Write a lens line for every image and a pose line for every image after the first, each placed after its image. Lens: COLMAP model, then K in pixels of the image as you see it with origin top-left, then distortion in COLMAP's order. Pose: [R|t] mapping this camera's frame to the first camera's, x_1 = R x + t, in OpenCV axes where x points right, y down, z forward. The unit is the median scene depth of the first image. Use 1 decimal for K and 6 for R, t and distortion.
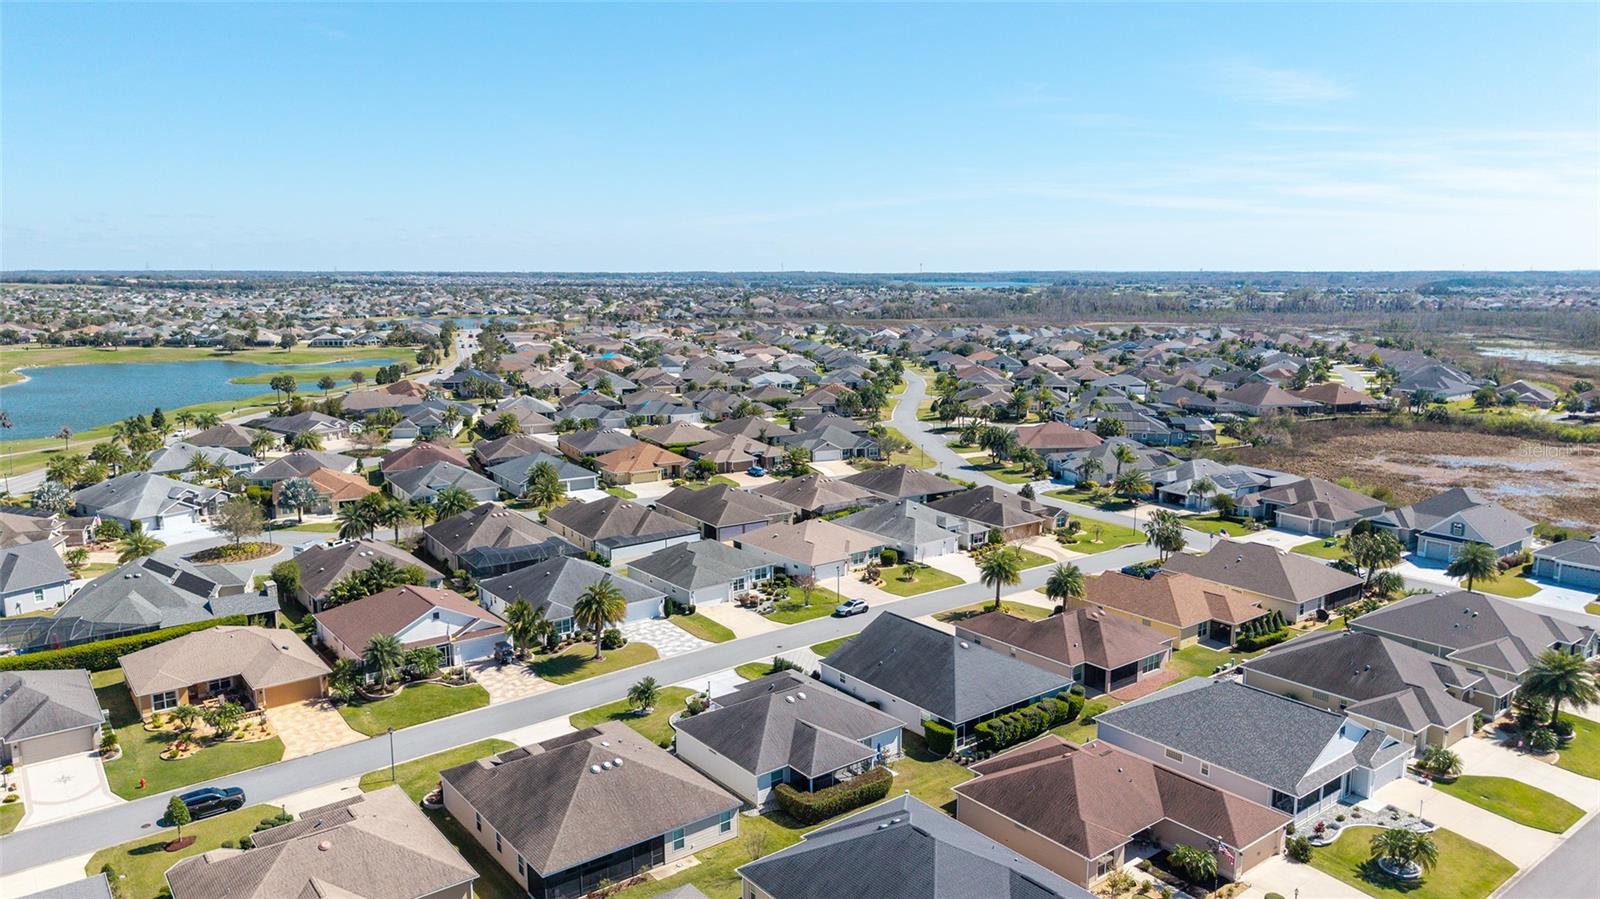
lens RADIAL K [[1084.4, 0, 800.0], [0, 1084.4, 449.5], [0, 0, 1]] dist [0.047666, -0.061302]
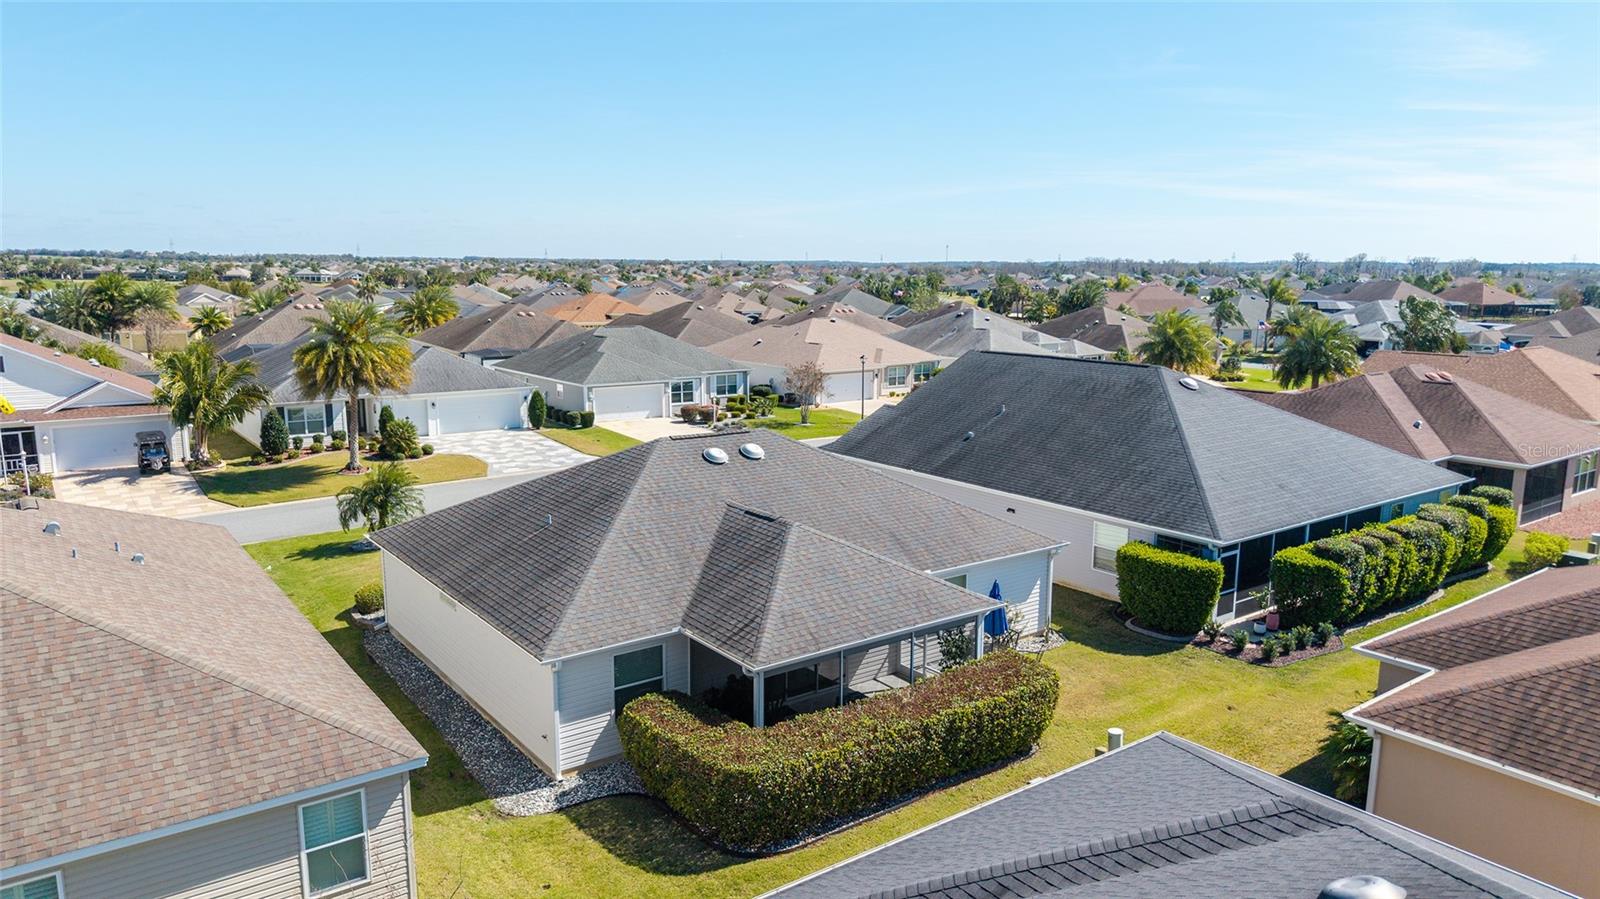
lens RADIAL K [[1073.0, 0, 800.0], [0, 1073.0, 449.5], [0, 0, 1]] dist [0.036569, -0.035077]
pose [[0.999721, 0.010294, -0.021245, 0.019715], [-0.010159, 0.999927, 0.006489, 0.194676], [0.021310, -0.006272, 0.999753, 0.586832]]
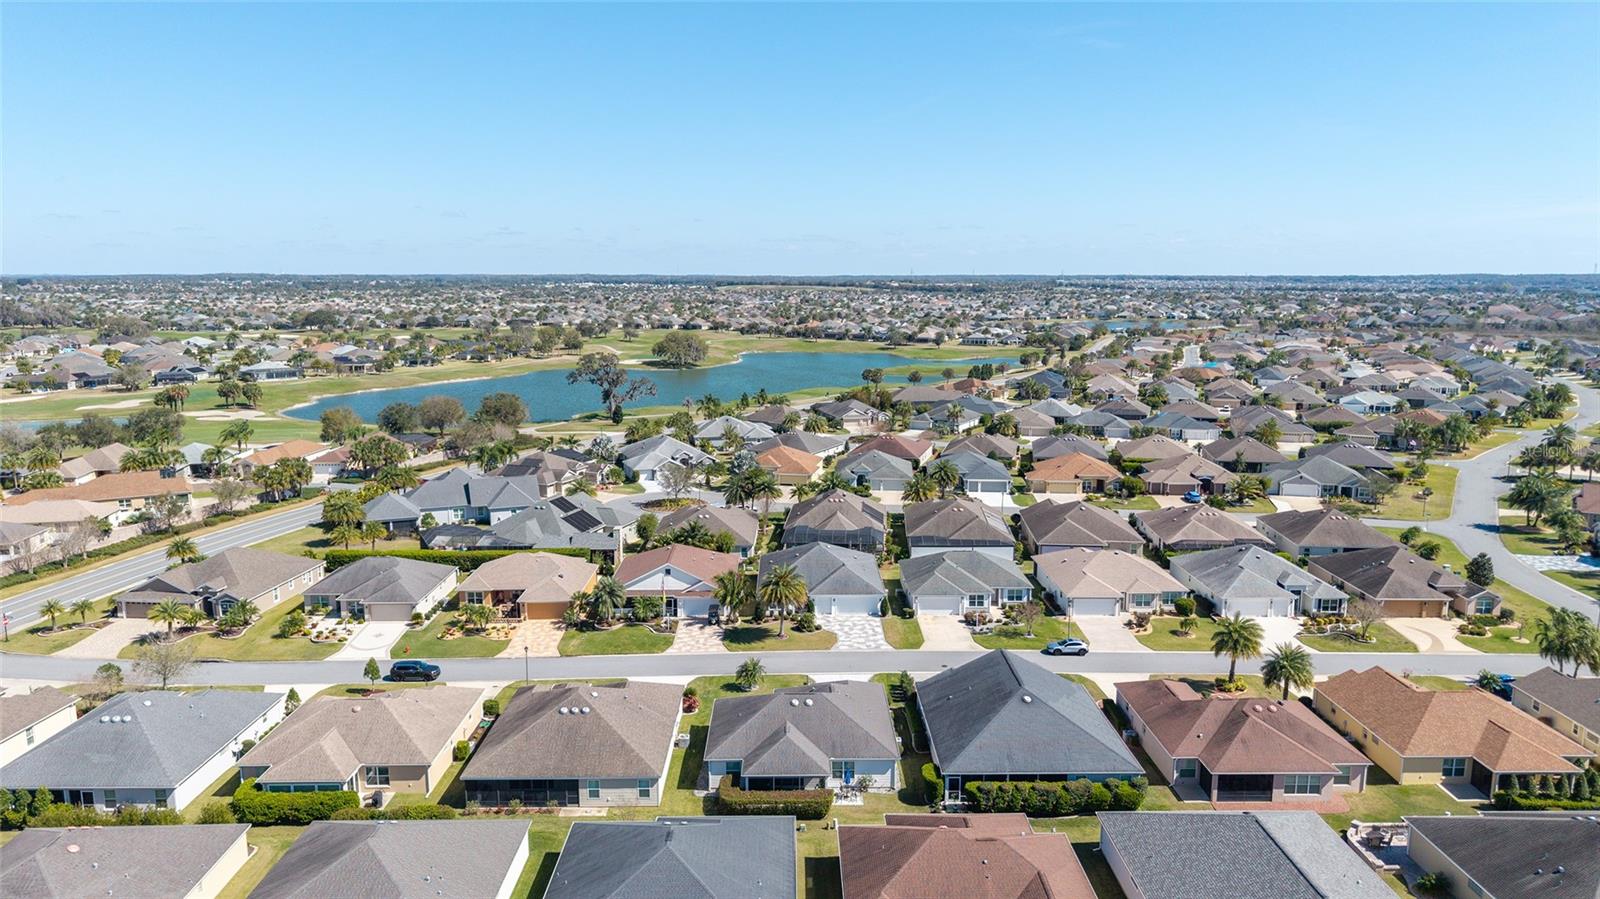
lens RADIAL K [[1068.1, 0, 800.0], [0, 1068.1, 468.6], [0, 0, 1]] dist [0.048132, -0.059397]
pose [[0.795370, 0.108210, -0.596386, 0.487794], [-0.098534, 0.993930, 0.048932, -0.031109], [0.598061, 0.019845, 0.801205, 0.172332]]
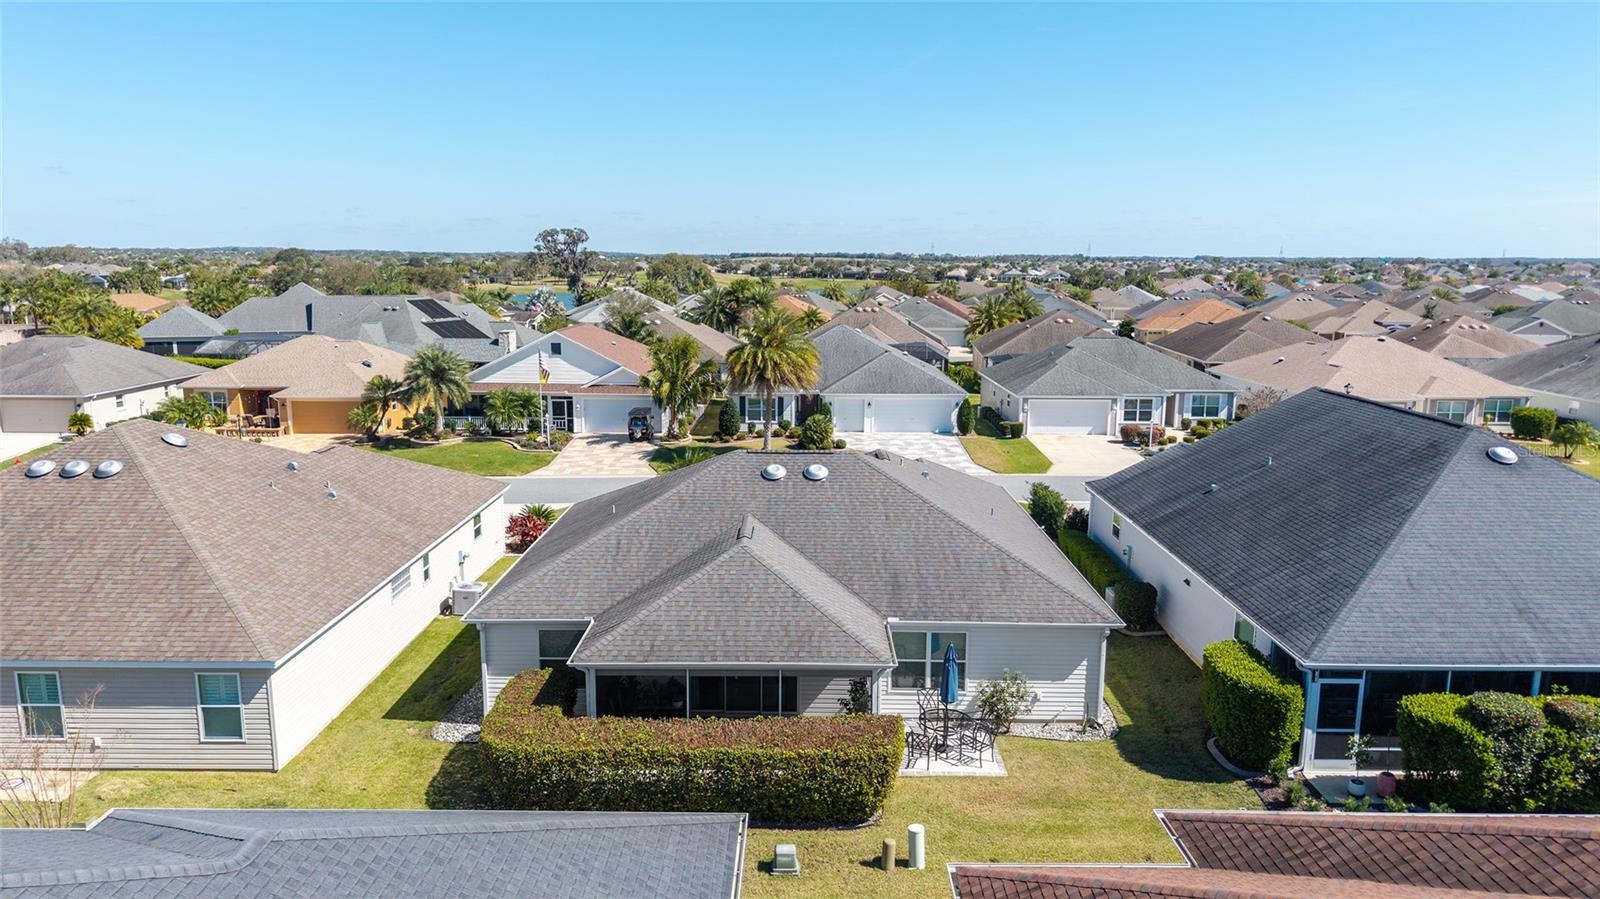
lens RADIAL K [[1084.4, 0, 800.0], [0, 1084.4, 449.5], [0, 0, 1]] dist [0.047666, -0.061302]
pose [[0.785787, 0.112181, -0.608239, 0.173765], [-0.107642, 0.993210, 0.044119, 0.178632], [0.609058, 0.030804, 0.792527, 0.635597]]
